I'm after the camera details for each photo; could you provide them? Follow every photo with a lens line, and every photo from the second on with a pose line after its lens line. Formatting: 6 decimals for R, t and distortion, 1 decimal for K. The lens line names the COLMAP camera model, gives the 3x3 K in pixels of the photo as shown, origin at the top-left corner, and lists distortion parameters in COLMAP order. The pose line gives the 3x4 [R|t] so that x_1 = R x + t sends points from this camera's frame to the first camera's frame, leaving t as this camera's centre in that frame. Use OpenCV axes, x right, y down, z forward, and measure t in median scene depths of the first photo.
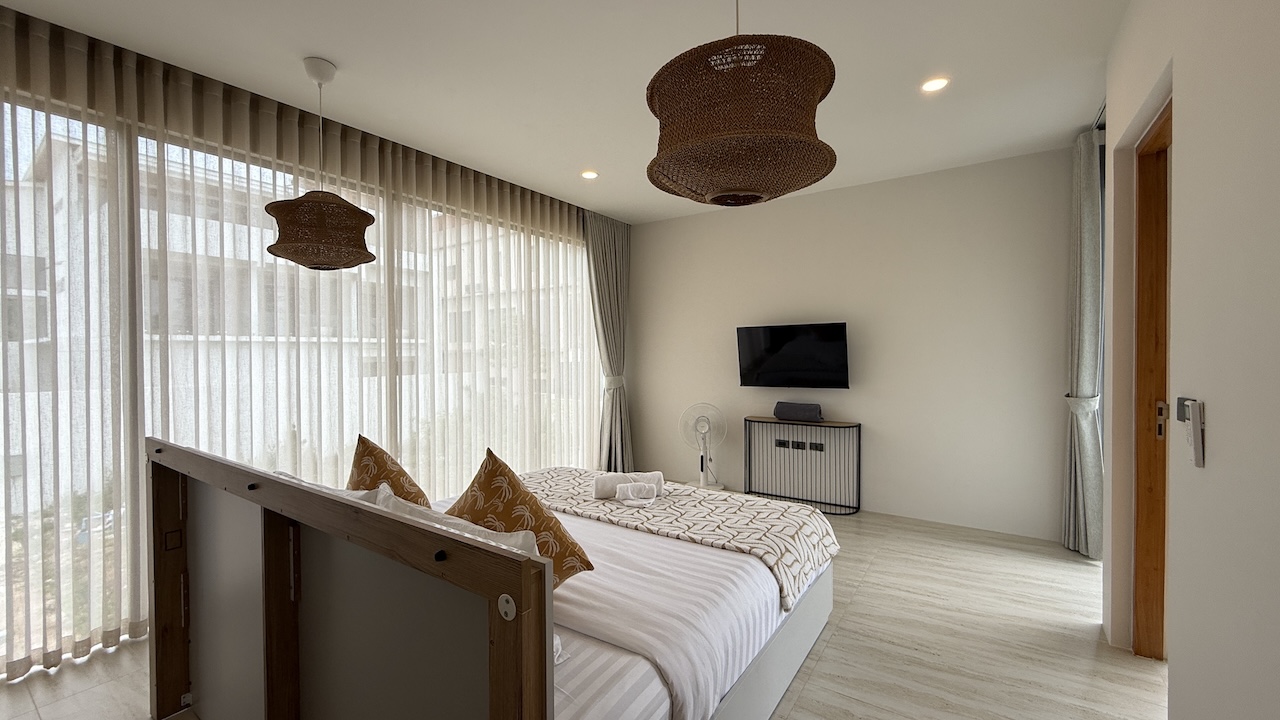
lens RADIAL K [[511.5, 0, 637.5], [0, 511.5, 359.6], [0, 0, 1]] dist [0.001687, 0.000046]
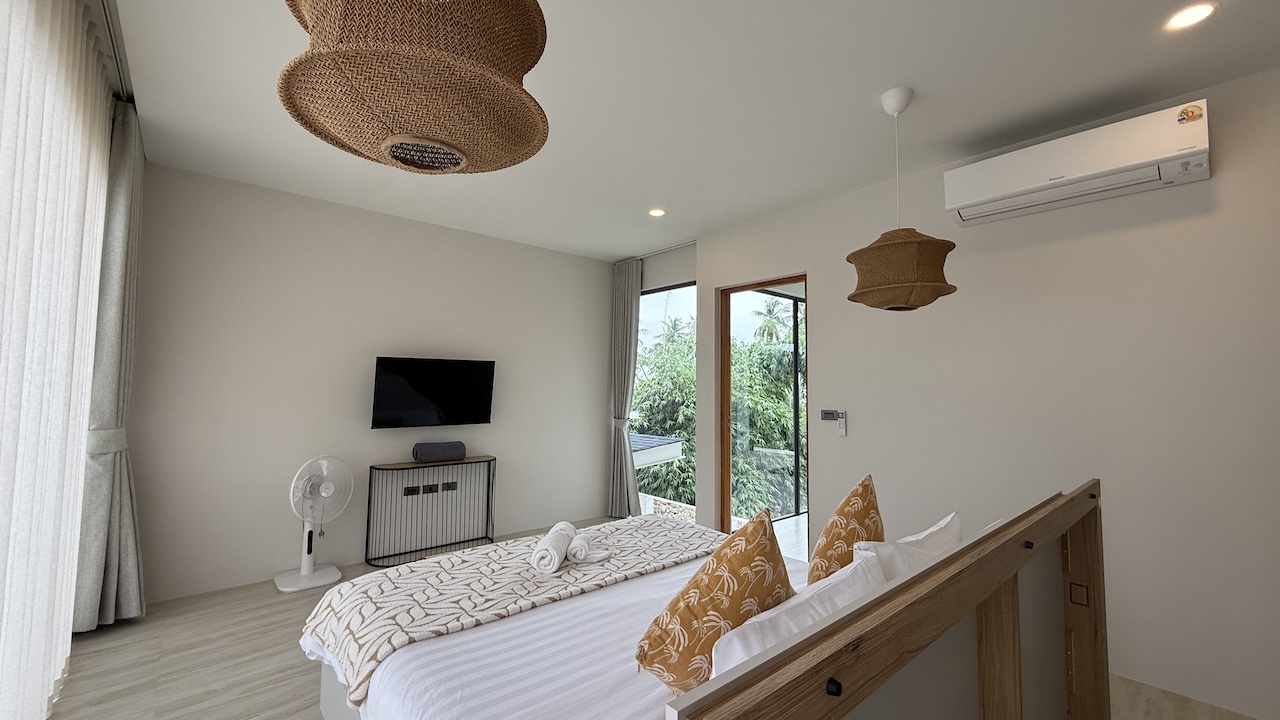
lens RADIAL K [[511.5, 0, 637.5], [0, 511.5, 359.6], [0, 0, 1]] dist [0.001687, 0.000046]
pose [[0.243302, 0.067125, 0.967625, -0.509268], [0.003028, 0.997545, -0.069962, 0.000289], [-0.969946, 0.019952, 0.242501, 0.412283]]
